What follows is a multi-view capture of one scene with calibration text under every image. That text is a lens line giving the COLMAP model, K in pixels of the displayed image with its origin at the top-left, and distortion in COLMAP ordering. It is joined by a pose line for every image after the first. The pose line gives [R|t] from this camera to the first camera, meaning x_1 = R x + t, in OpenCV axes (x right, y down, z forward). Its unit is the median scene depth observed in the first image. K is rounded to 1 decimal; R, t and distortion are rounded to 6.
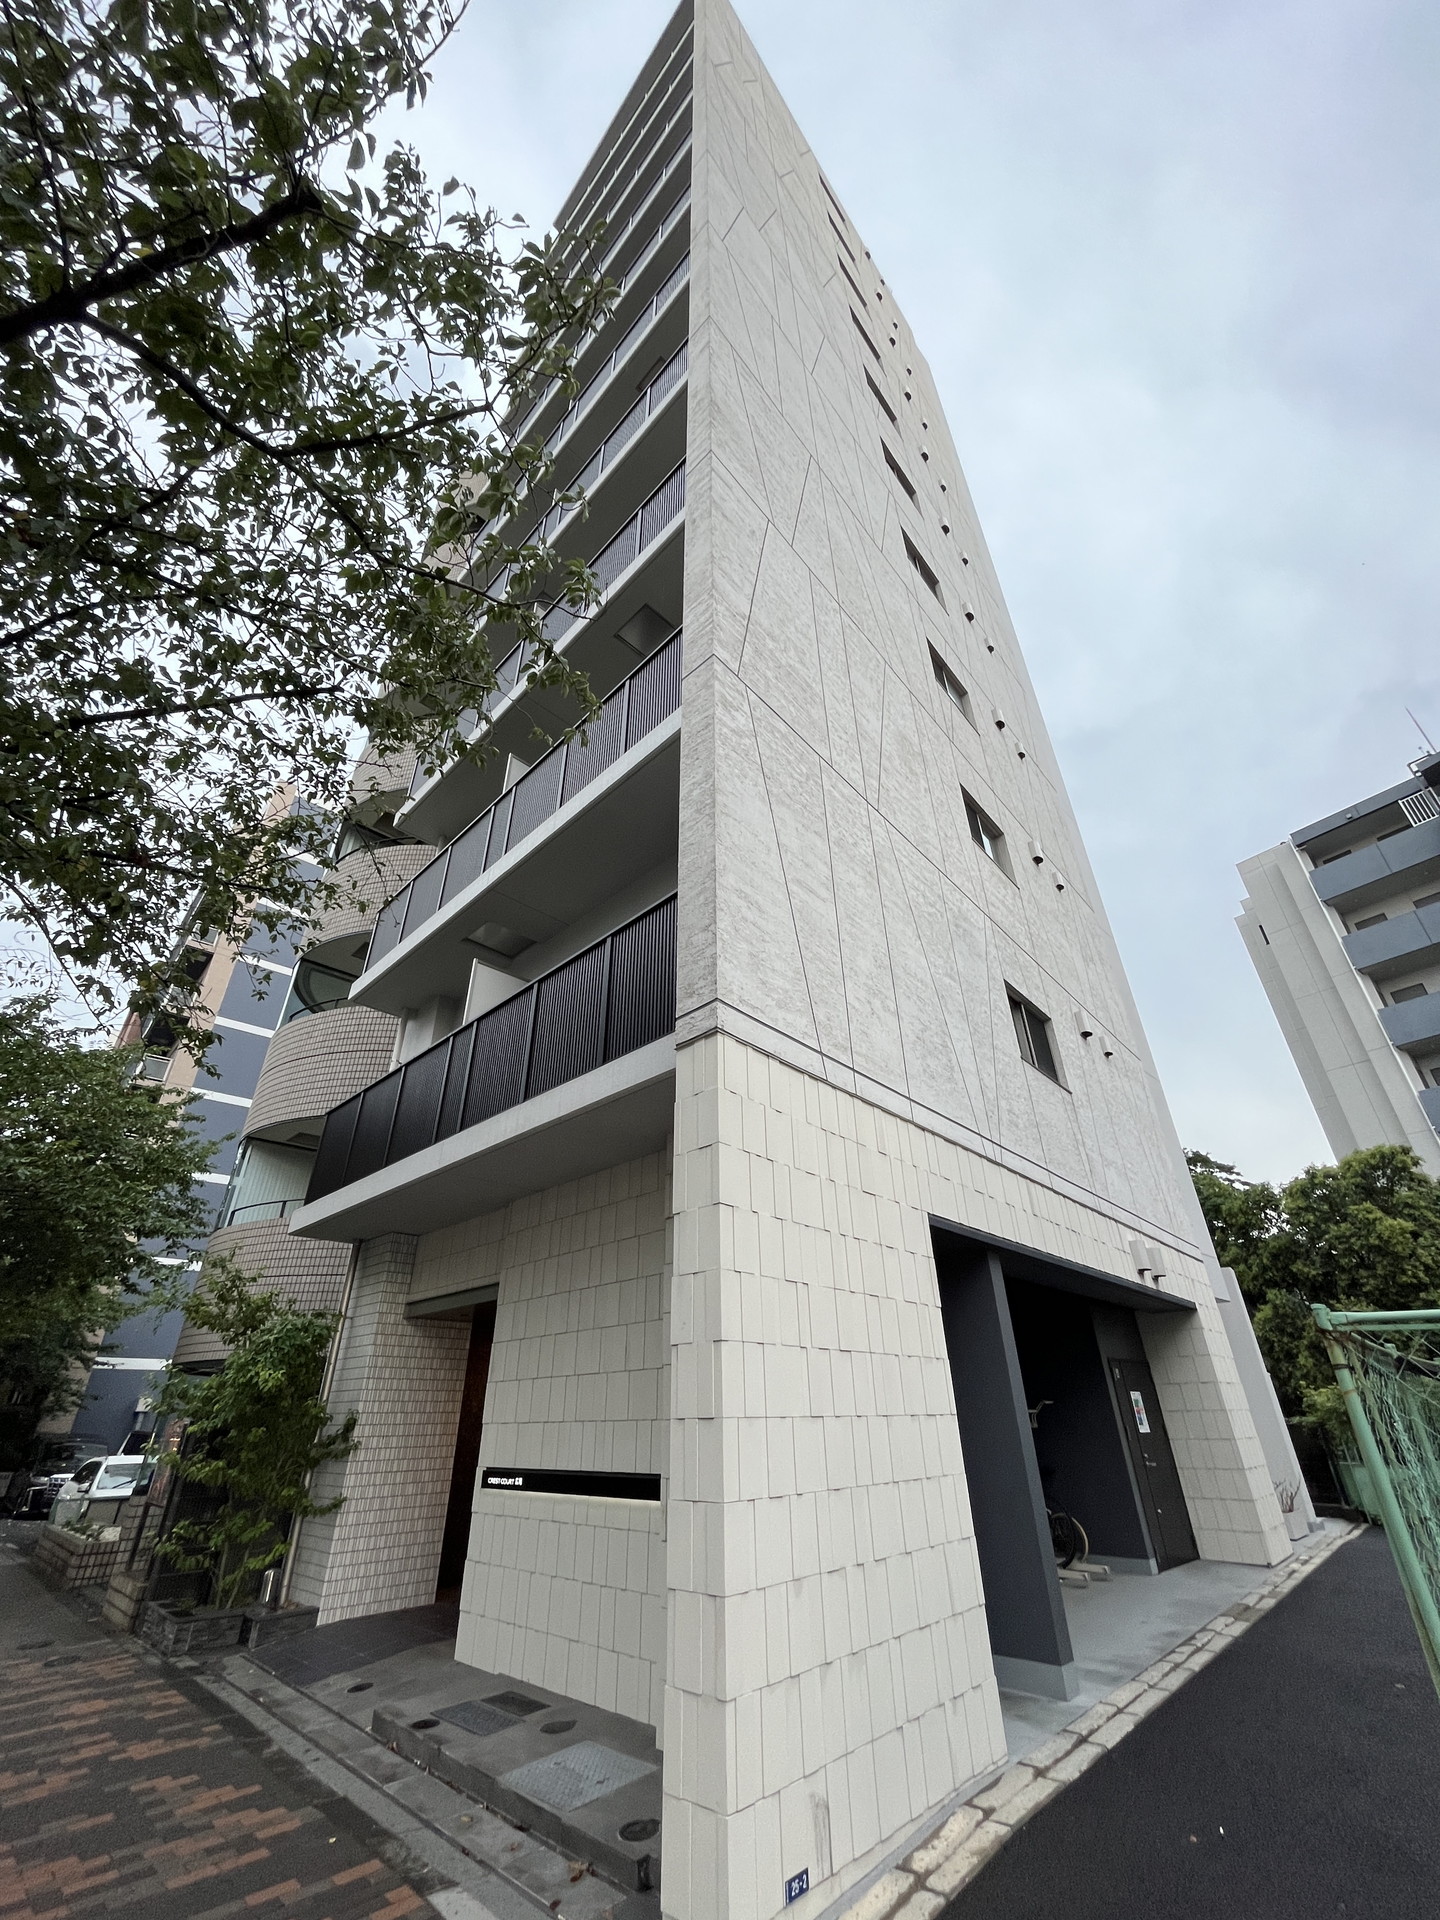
lens RADIAL K [[778.7, 0, 720.0], [0, 778.7, 960.0], [0, 0, 1]] dist [-0.001621, -0.000165]
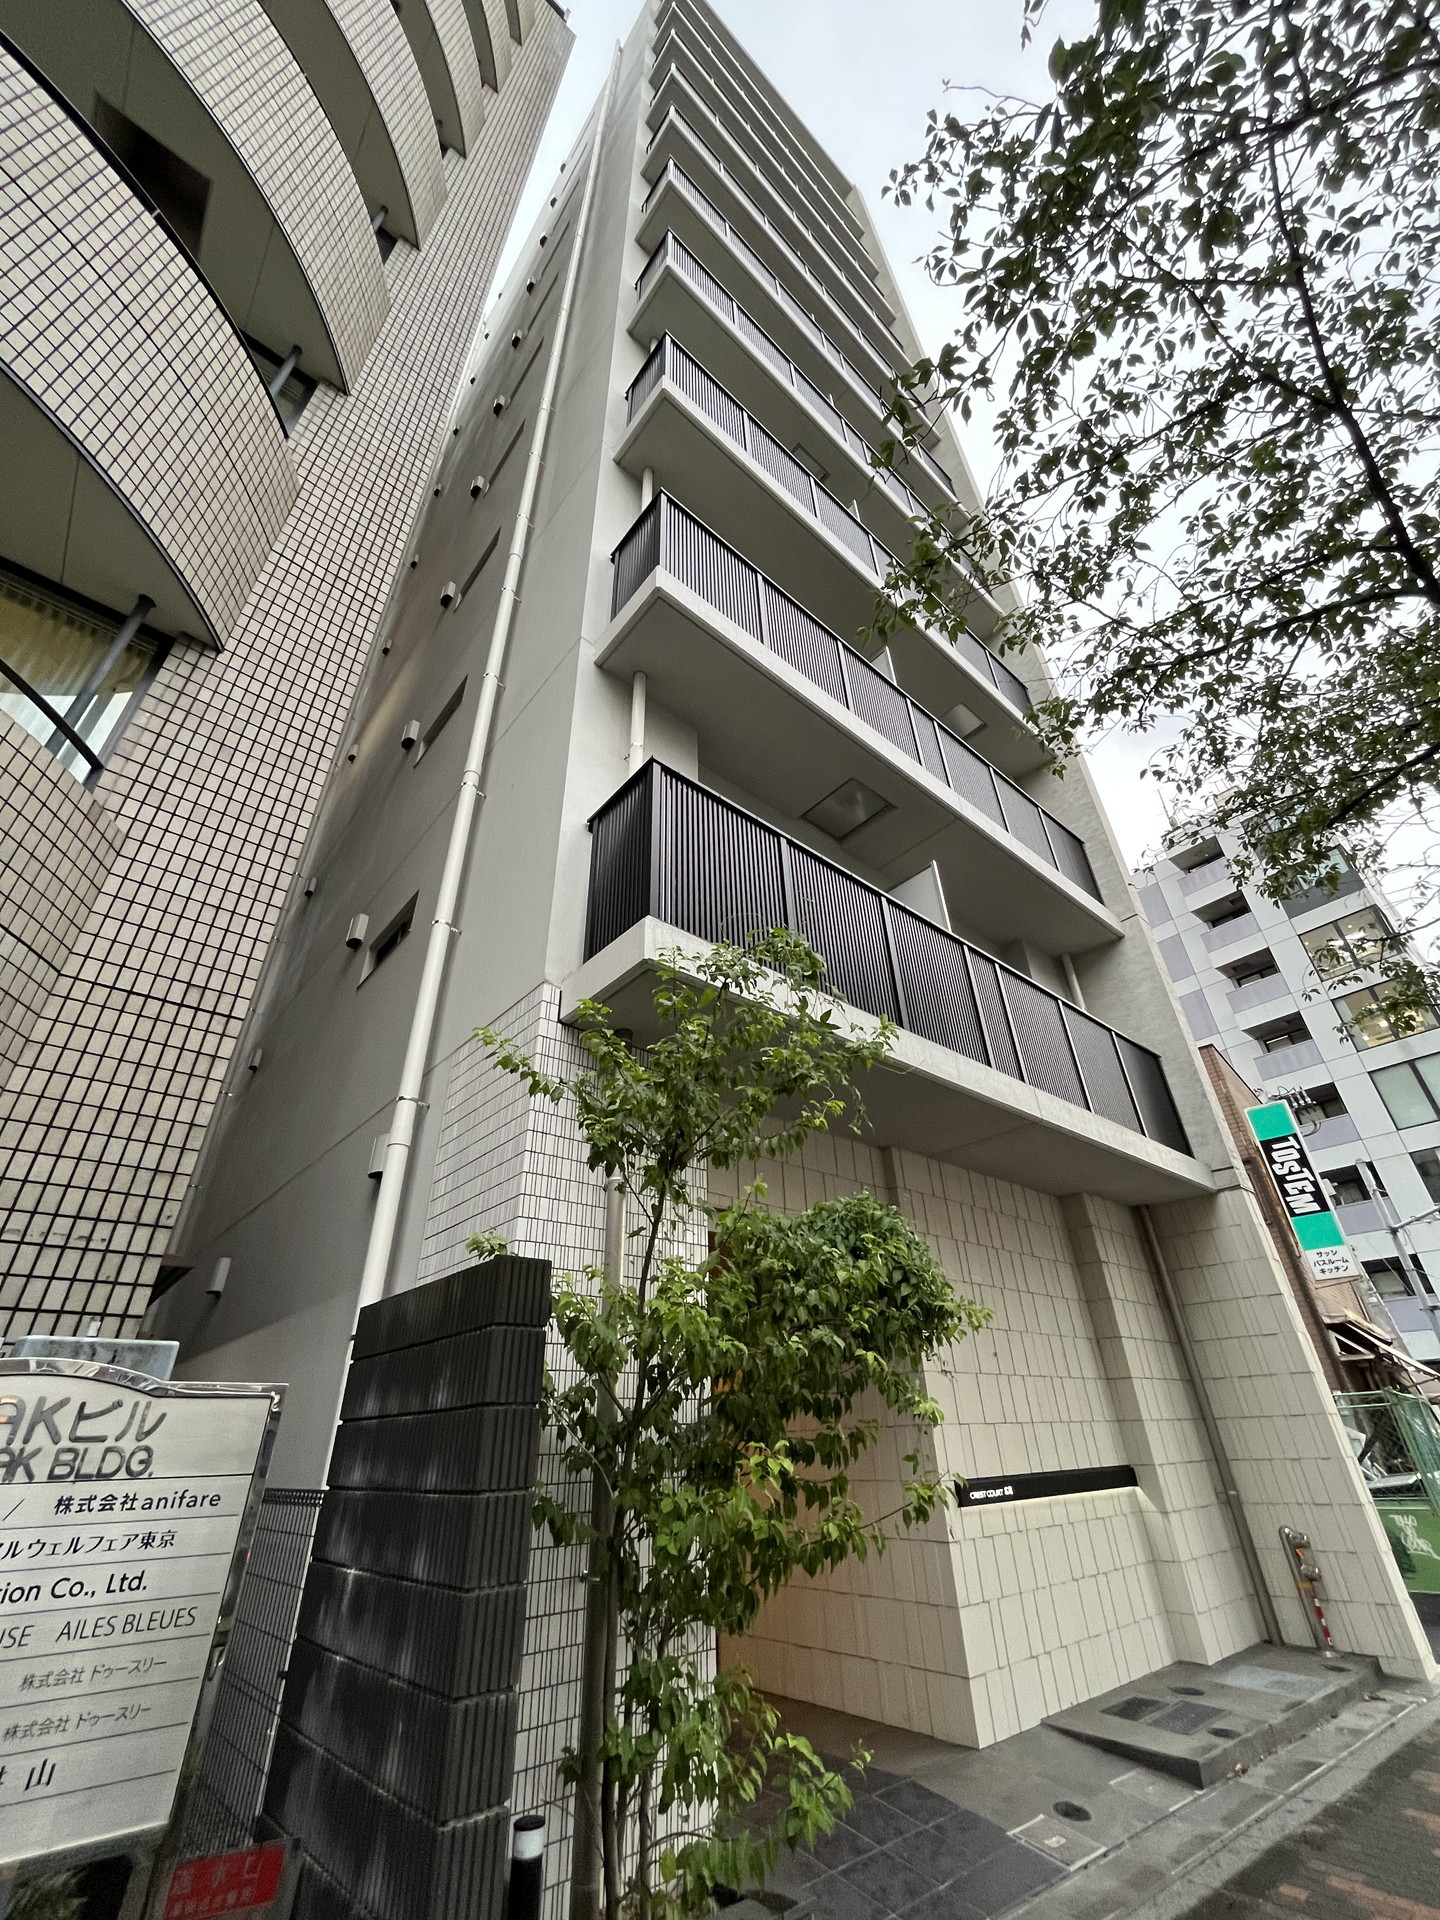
lens RADIAL K [[778.7, 0, 720.0], [0, 778.7, 960.0], [0, 0, 1]] dist [-0.001621, -0.000165]
pose [[0.068426, 0.535624, 0.841680, -1.328501], [-0.490231, 0.752829, -0.439228, 0.761744], [-0.868902, -0.382563, 0.314093, 1.231102]]
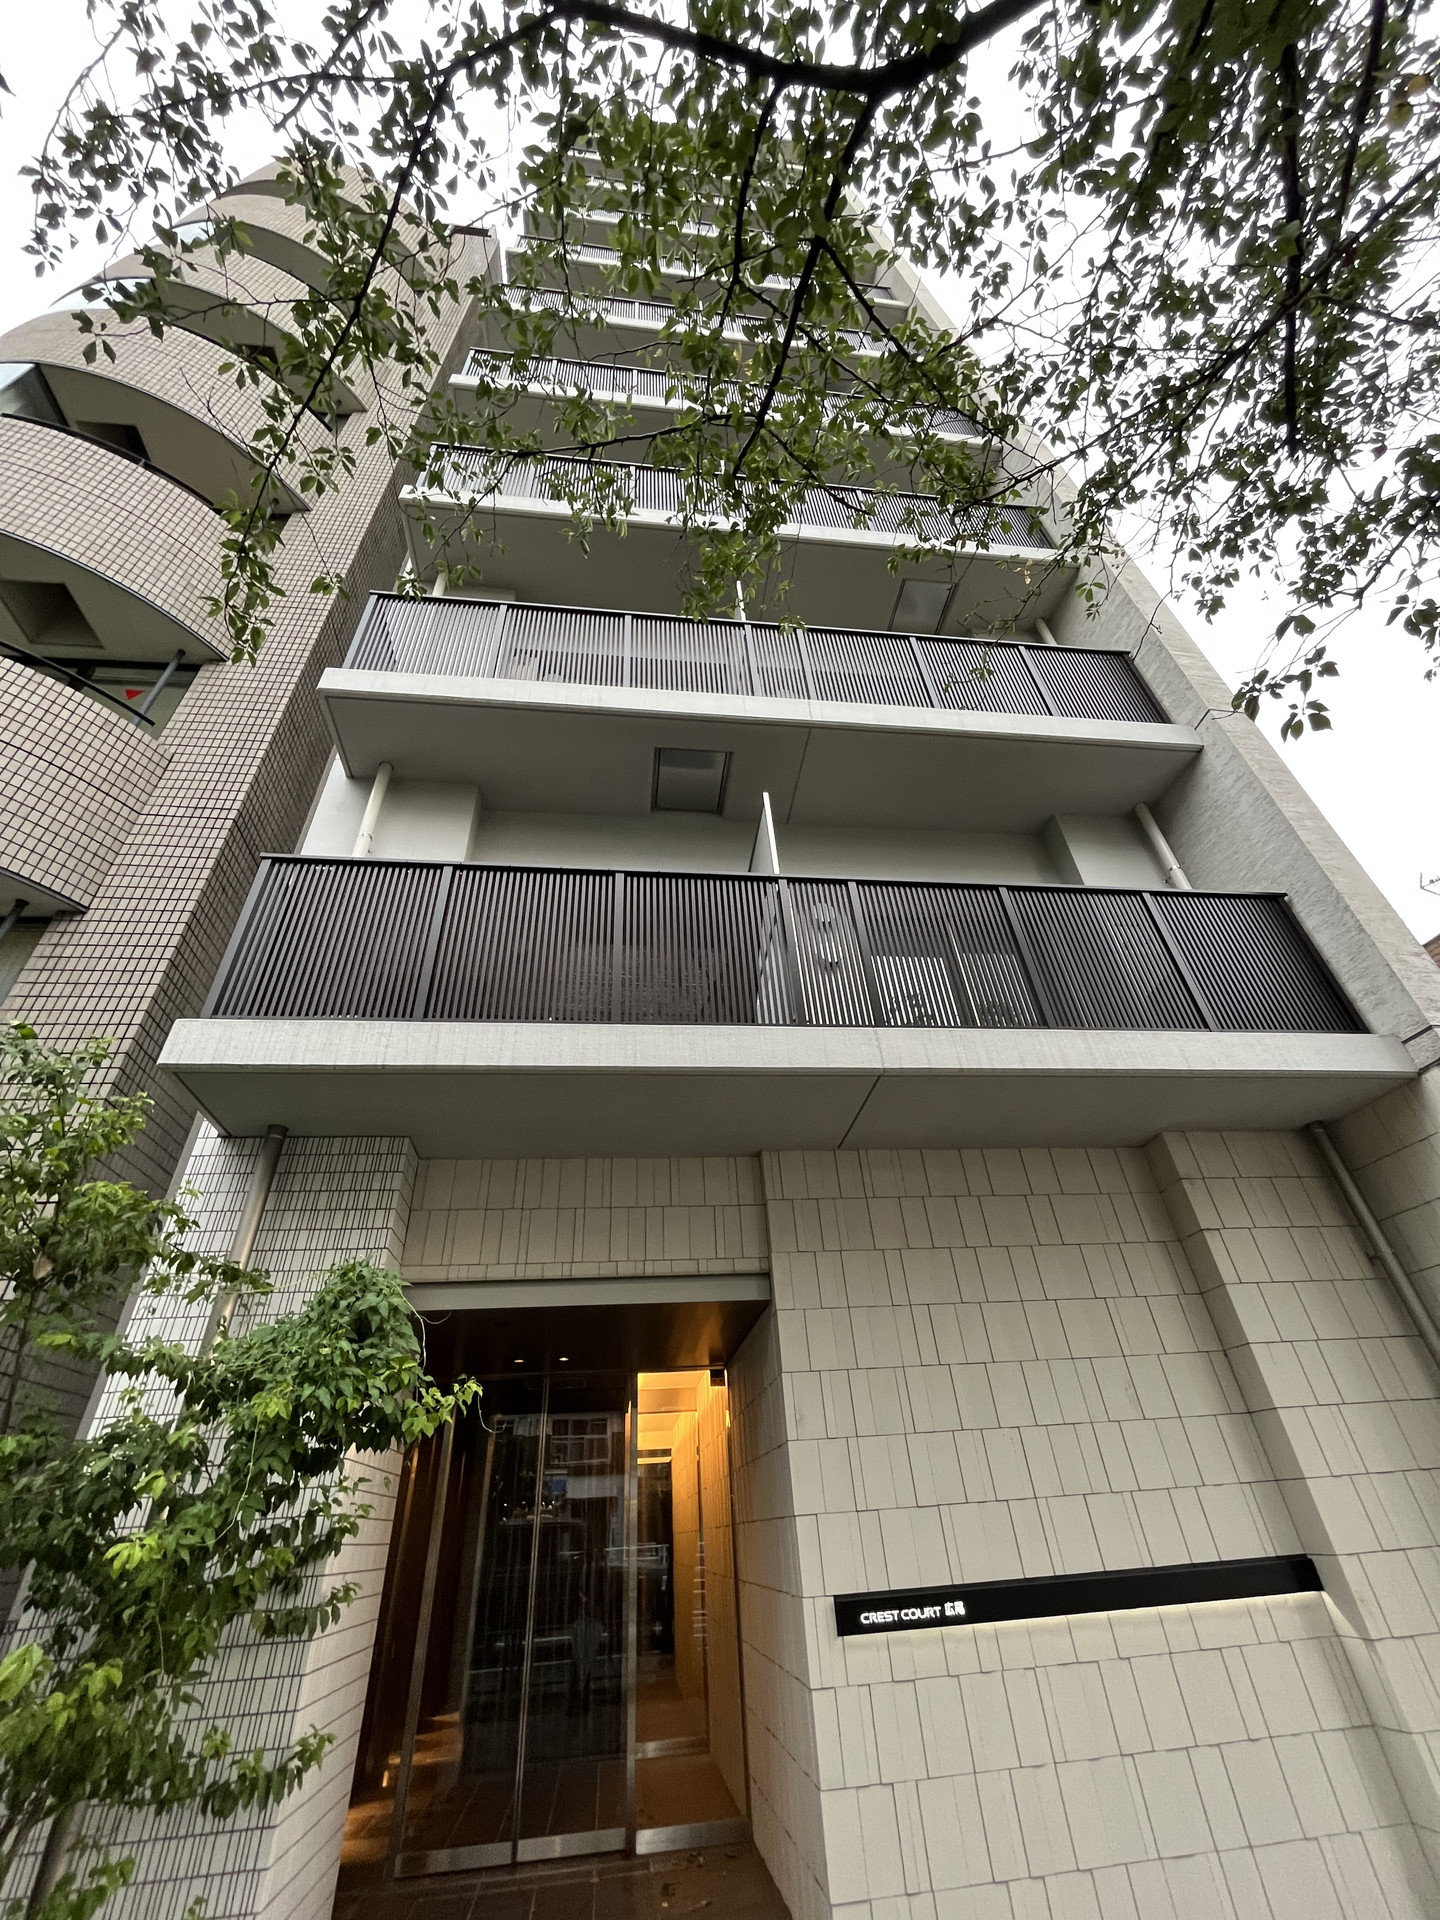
lens RADIAL K [[778.7, 0, 720.0], [0, 778.7, 960.0], [0, 0, 1]] dist [-0.001621, -0.000165]
pose [[0.611837, 0.452914, 0.648478, -0.976712], [-0.360437, 0.889414, -0.281119, 0.459359], [-0.704088, -0.061736, 0.707424, 0.734009]]
